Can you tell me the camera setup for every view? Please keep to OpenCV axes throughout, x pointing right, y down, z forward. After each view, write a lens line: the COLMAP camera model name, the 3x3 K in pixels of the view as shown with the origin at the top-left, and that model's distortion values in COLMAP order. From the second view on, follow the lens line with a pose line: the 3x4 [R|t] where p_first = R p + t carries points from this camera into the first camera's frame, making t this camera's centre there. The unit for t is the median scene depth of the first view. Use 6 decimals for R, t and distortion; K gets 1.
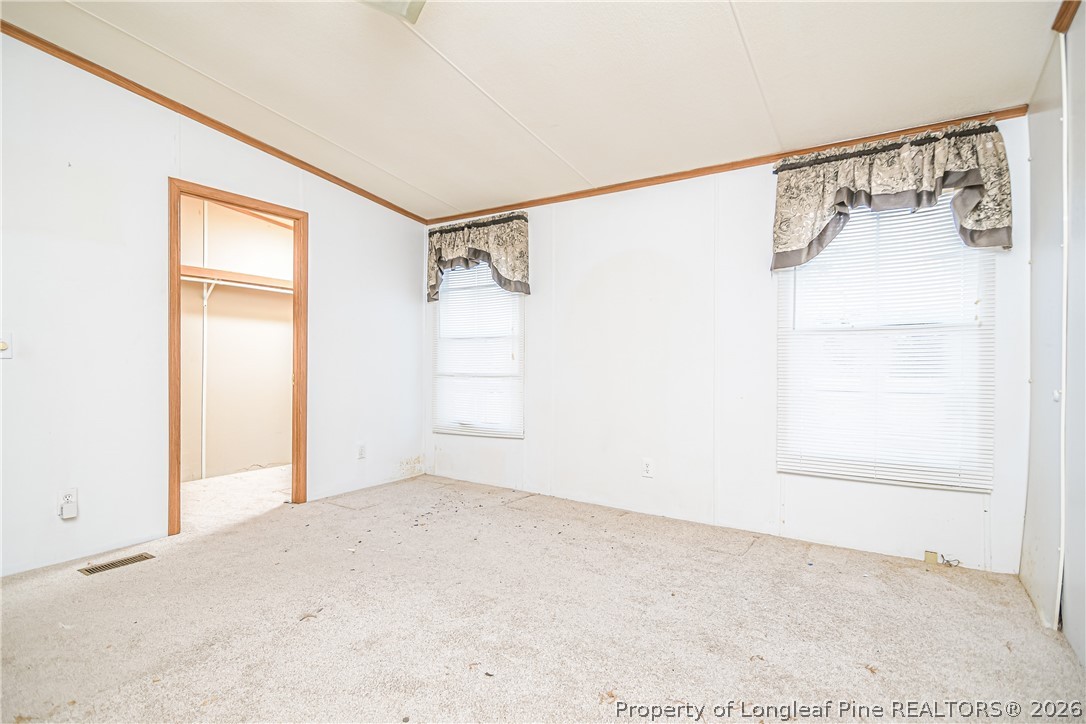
lens RADIAL K [[544.4, 0, 541.1], [0, 544.4, 368.4], [0, 0, 1]] dist [0.010081, -0.010567]
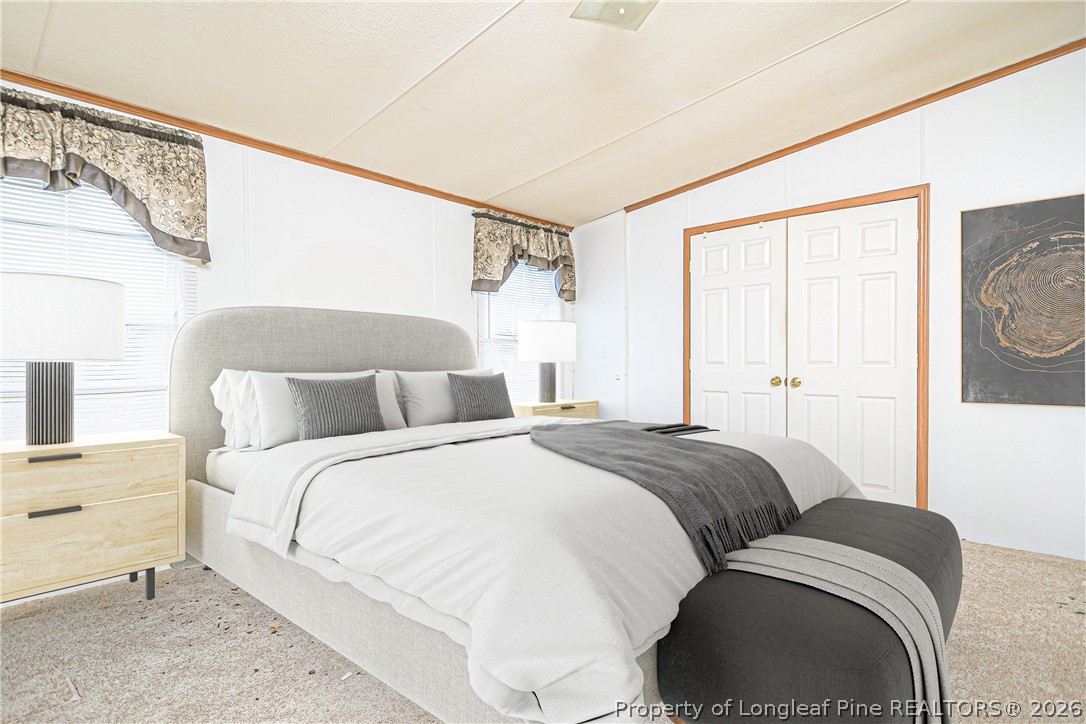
lens RADIAL K [[544.4, 0, 541.1], [0, 544.4, 368.4], [0, 0, 1]] dist [0.010081, -0.010567]
pose [[0.180198, -0.010356, 0.983576, -0.854560], [0.014112, 0.999869, 0.007942, -0.005787], [-0.983529, 0.012449, 0.180321, 0.648654]]
